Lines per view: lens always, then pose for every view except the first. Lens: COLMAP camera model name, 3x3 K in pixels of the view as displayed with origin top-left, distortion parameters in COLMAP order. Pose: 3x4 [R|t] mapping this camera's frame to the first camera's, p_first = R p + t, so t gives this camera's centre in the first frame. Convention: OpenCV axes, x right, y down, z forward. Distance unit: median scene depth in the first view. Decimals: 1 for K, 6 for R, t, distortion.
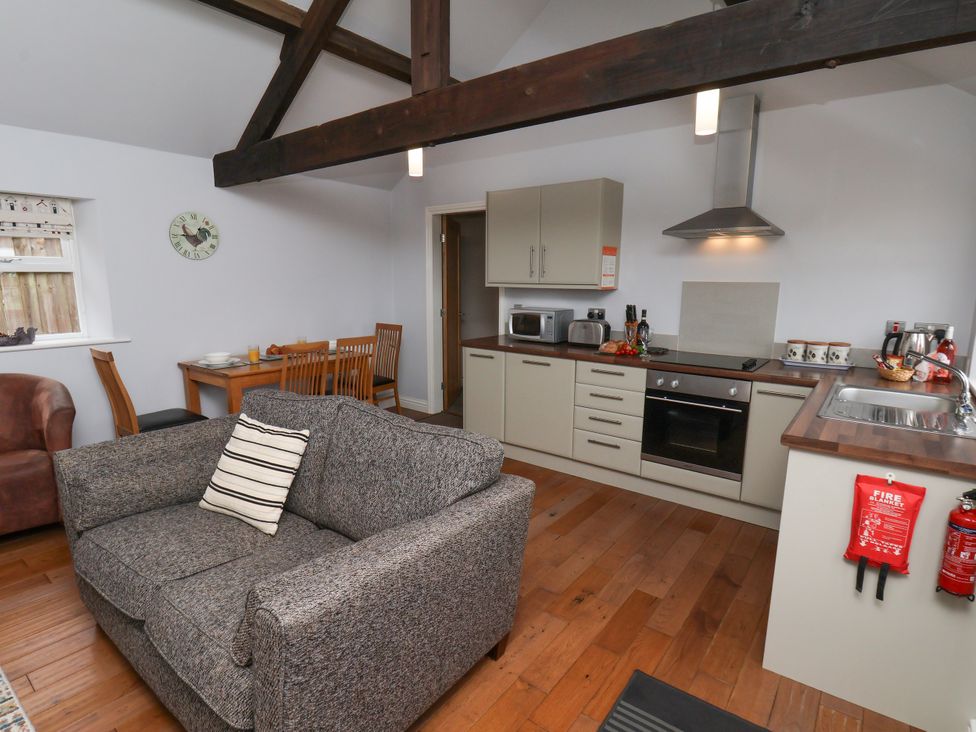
lens RADIAL K [[514.4, 0, 493.6], [0, 514.4, 371.2], [0, 0, 1]] dist [-0.001369, -0.010453]
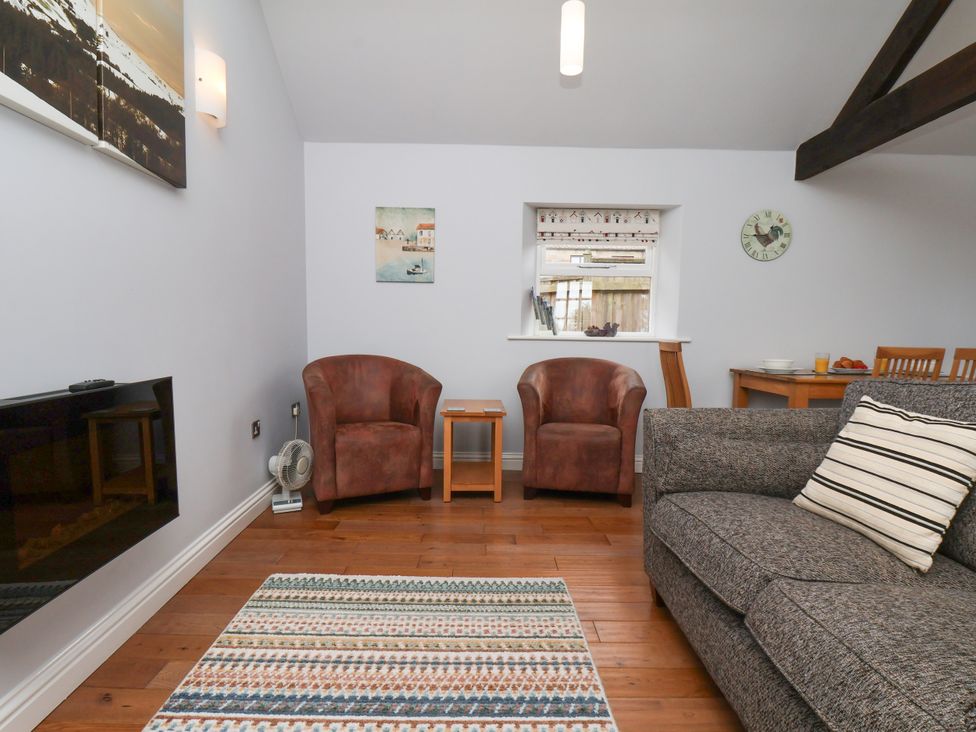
lens RADIAL K [[514.4, 0, 494.3], [0, 514.4, 375.0], [0, 0, 1]] dist [-0.001369, -0.010453]
pose [[0.619048, 0.070822, -0.782153, -0.175386], [-0.152931, 0.987731, -0.031604, 0.111468], [0.770319, 0.139180, 0.622284, 0.097224]]
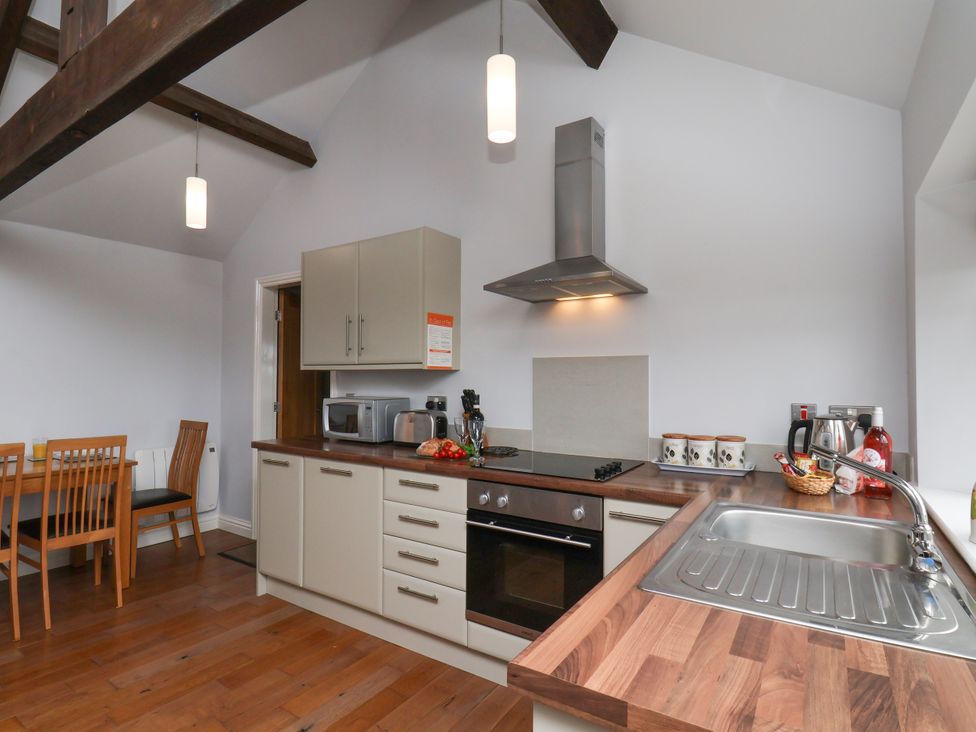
lens RADIAL K [[514.4, 0, 488.8], [0, 514.4, 366.1], [0, 0, 1]] dist [-0.001369, -0.010453]
pose [[0.997243, -0.001394, 0.074196, 0.284570], [0.016624, 0.978611, -0.205049, -0.010730], [-0.072323, 0.205717, 0.975935, 0.312381]]
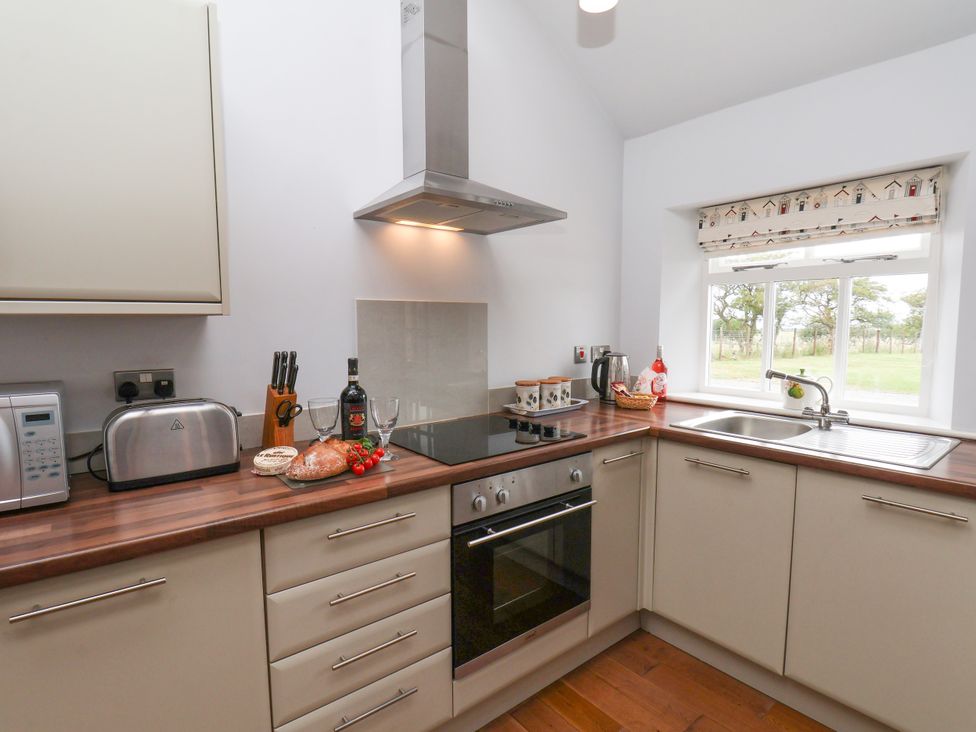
lens RADIAL K [[514.4, 0, 482.7], [0, 514.4, 372.8], [0, 0, 1]] dist [-0.001369, -0.010453]
pose [[0.238386, -0.103473, 0.965643, -0.123949], [0.180014, 0.981786, 0.060763, -0.126848], [-0.954341, 0.159344, 0.252670, 0.869760]]
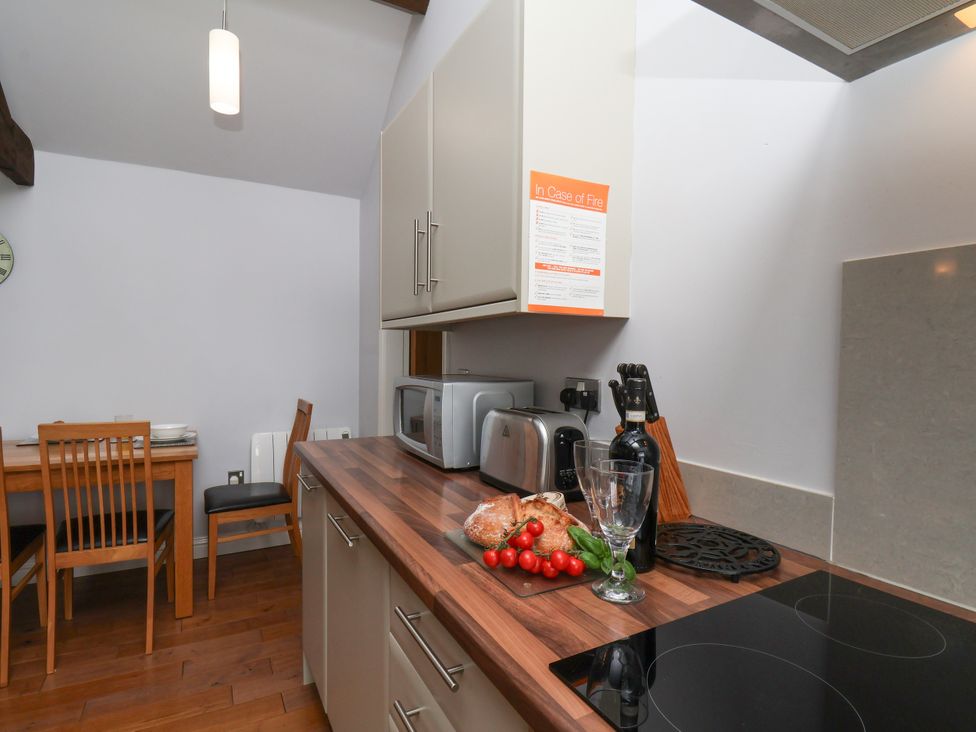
lens RADIAL K [[514.4, 0, 491.8], [0, 514.4, 368.2], [0, 0, 1]] dist [-0.001369, -0.010453]
pose [[0.914919, 0.015673, -0.403333, 0.366099], [-0.081919, 0.985660, -0.147524, -0.093183], [0.395237, 0.168014, 0.903083, 0.848026]]
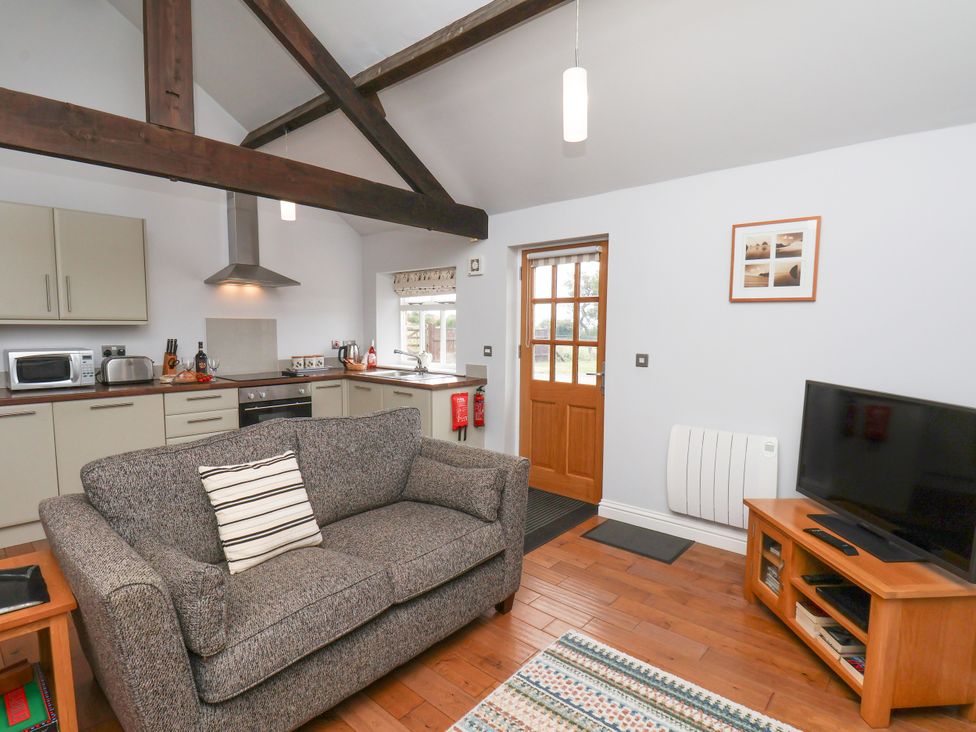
lens RADIAL K [[514.4, 0, 488.9], [0, 514.4, 374.7], [0, 0, 1]] dist [-0.001369, -0.010453]
pose [[0.068383, -0.098372, 0.992797, -0.905156], [0.171797, 0.981423, 0.085412, -0.038622], [-0.982756, 0.164719, 0.084012, 0.310944]]
